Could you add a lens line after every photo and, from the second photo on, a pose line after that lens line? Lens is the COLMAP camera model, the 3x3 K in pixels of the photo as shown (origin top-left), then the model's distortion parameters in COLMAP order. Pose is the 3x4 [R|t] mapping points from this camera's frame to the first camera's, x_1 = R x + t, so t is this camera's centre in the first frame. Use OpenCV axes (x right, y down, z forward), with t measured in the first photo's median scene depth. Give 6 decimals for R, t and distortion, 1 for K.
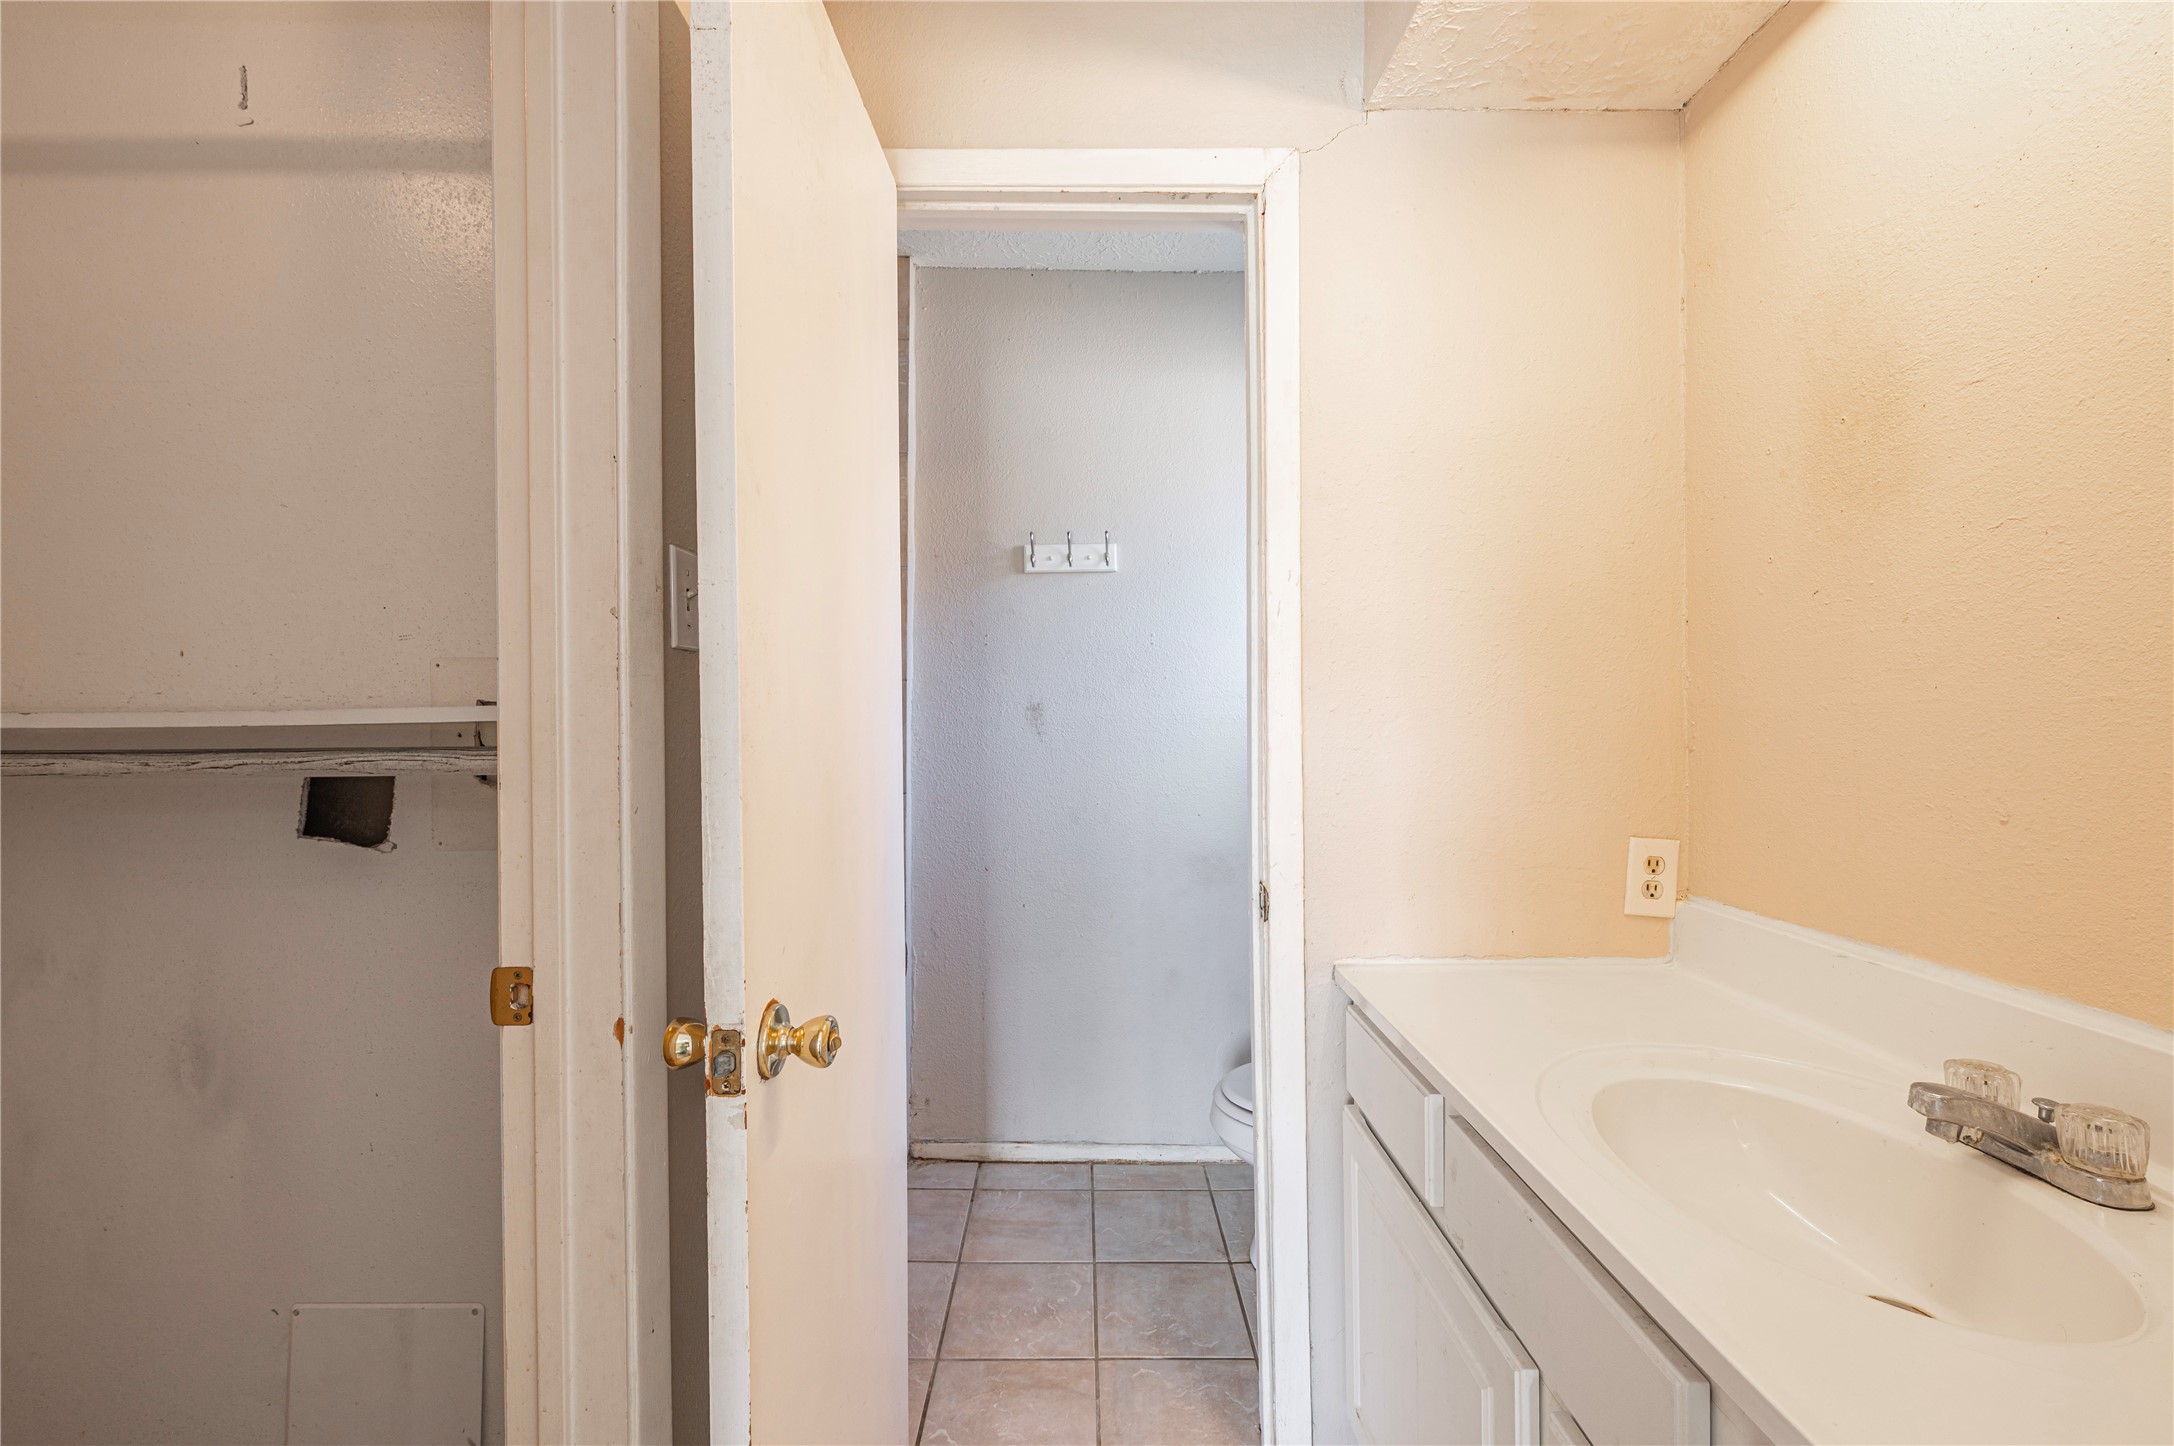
lens RADIAL K [[888.2, 0, 1086.5], [0, 888.2, 720.5], [0, 0, 1]] dist [-0.000118, -0.000779]
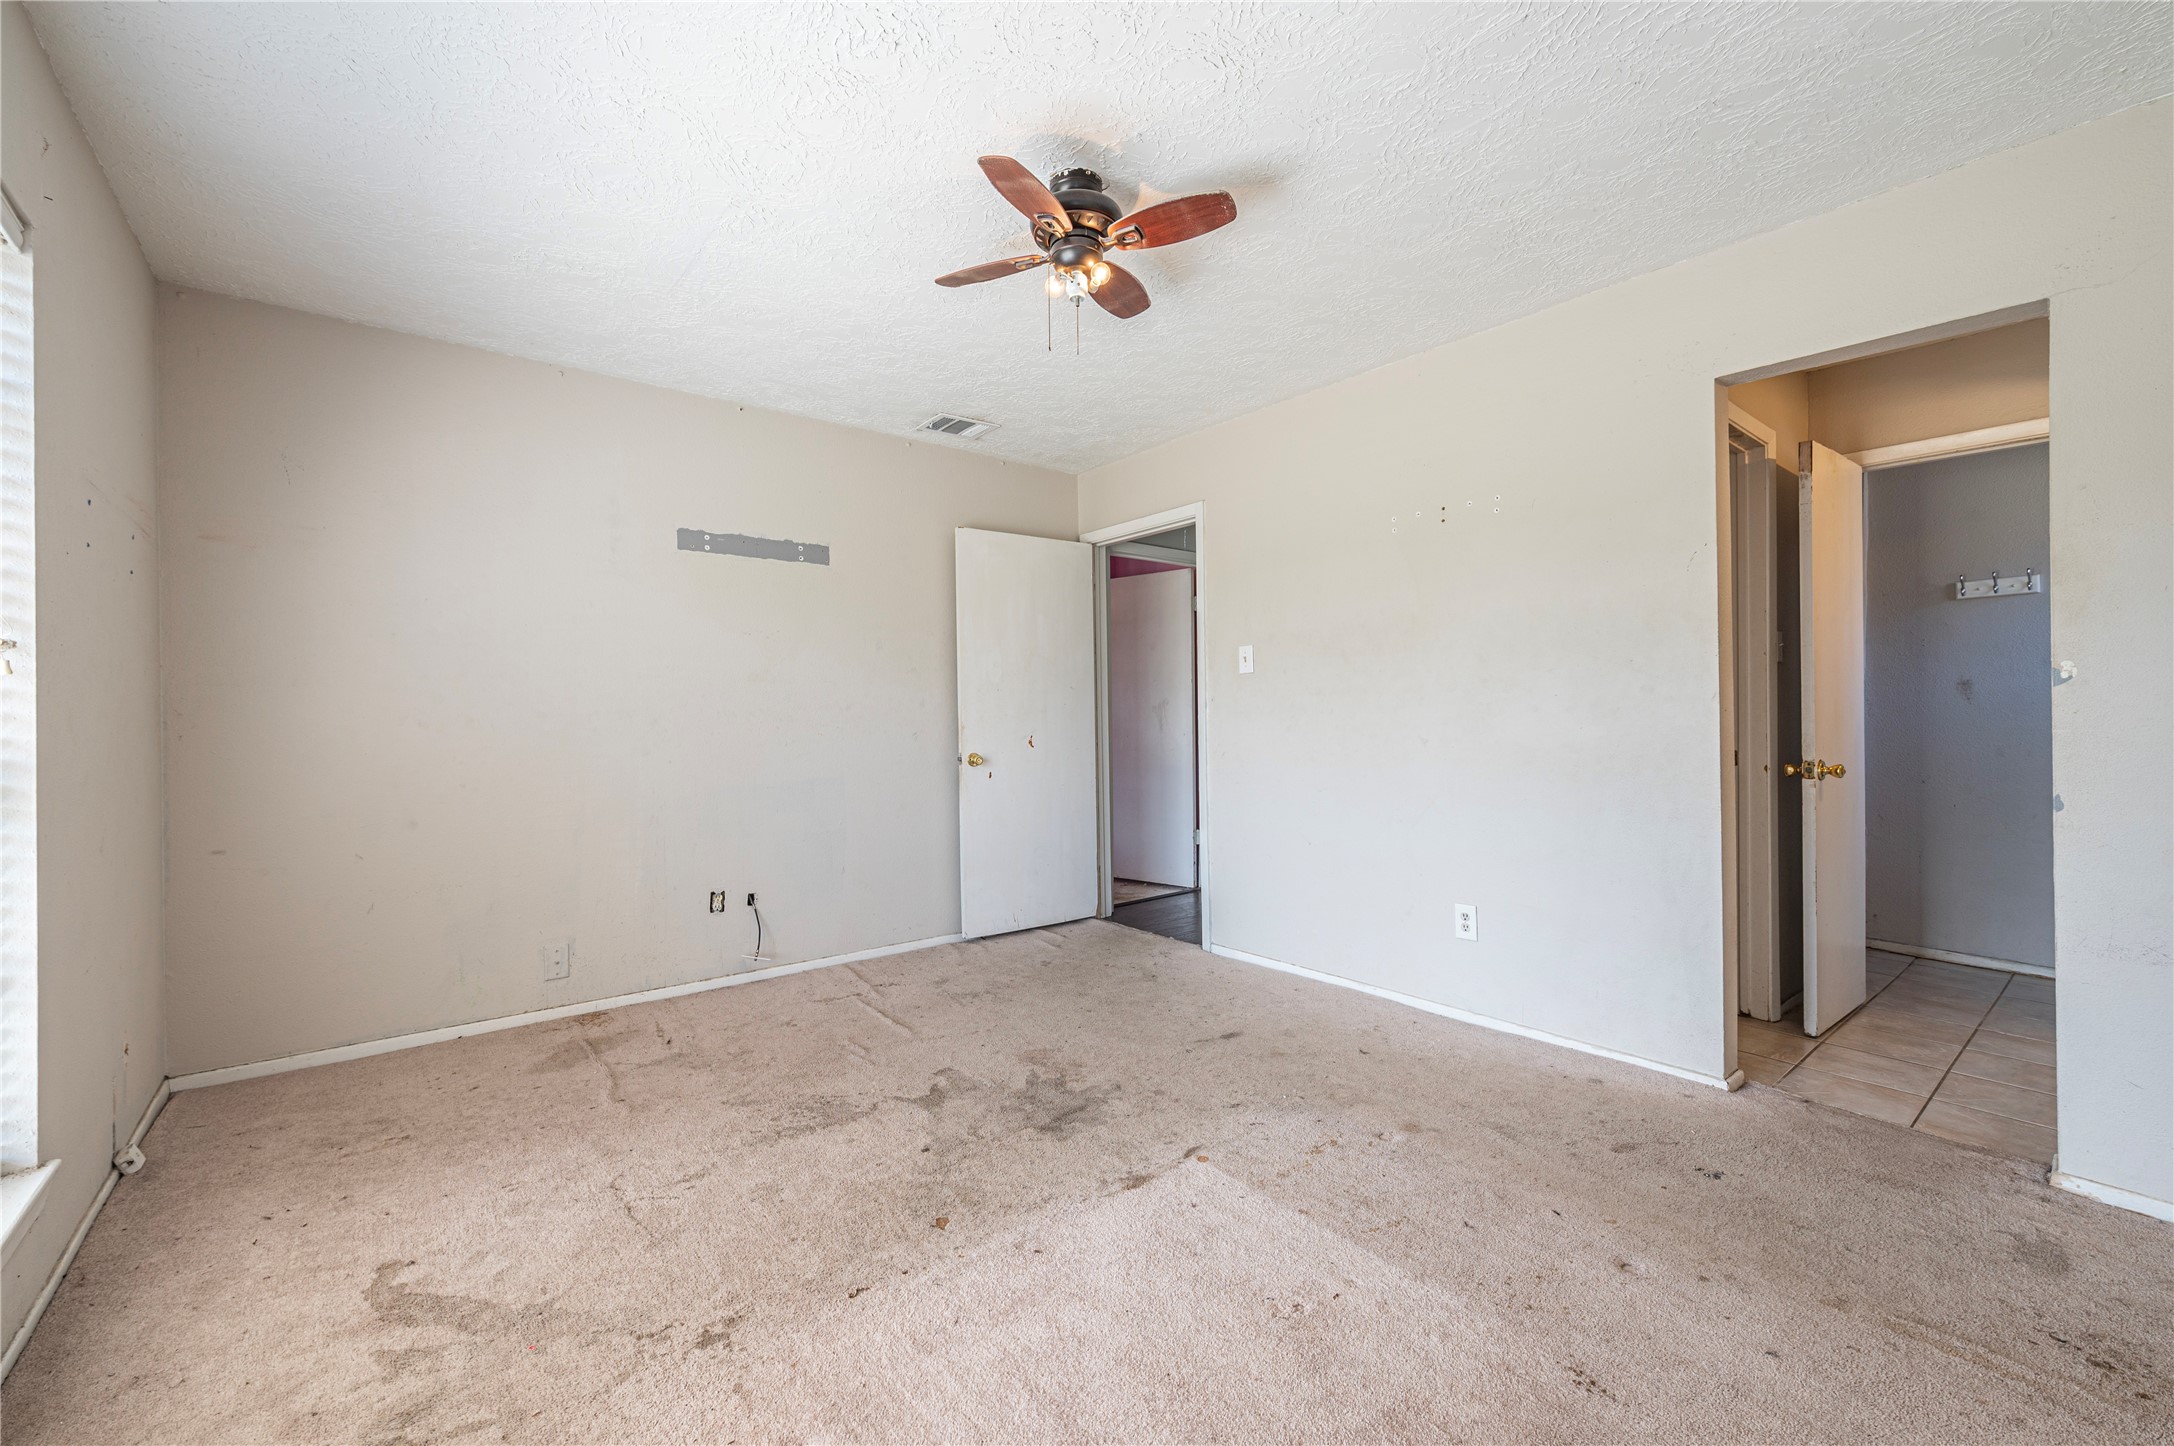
lens RADIAL K [[888.2, 0, 1077.3], [0, 888.2, 717.0], [0, 0, 1]] dist [-0.000118, -0.000779]
pose [[0.616278, 0.002536, -0.787525, 0.220959], [-0.006430, 0.999978, -0.001812, 0.061547], [0.787503, 0.006180, 0.616280, -1.277280]]
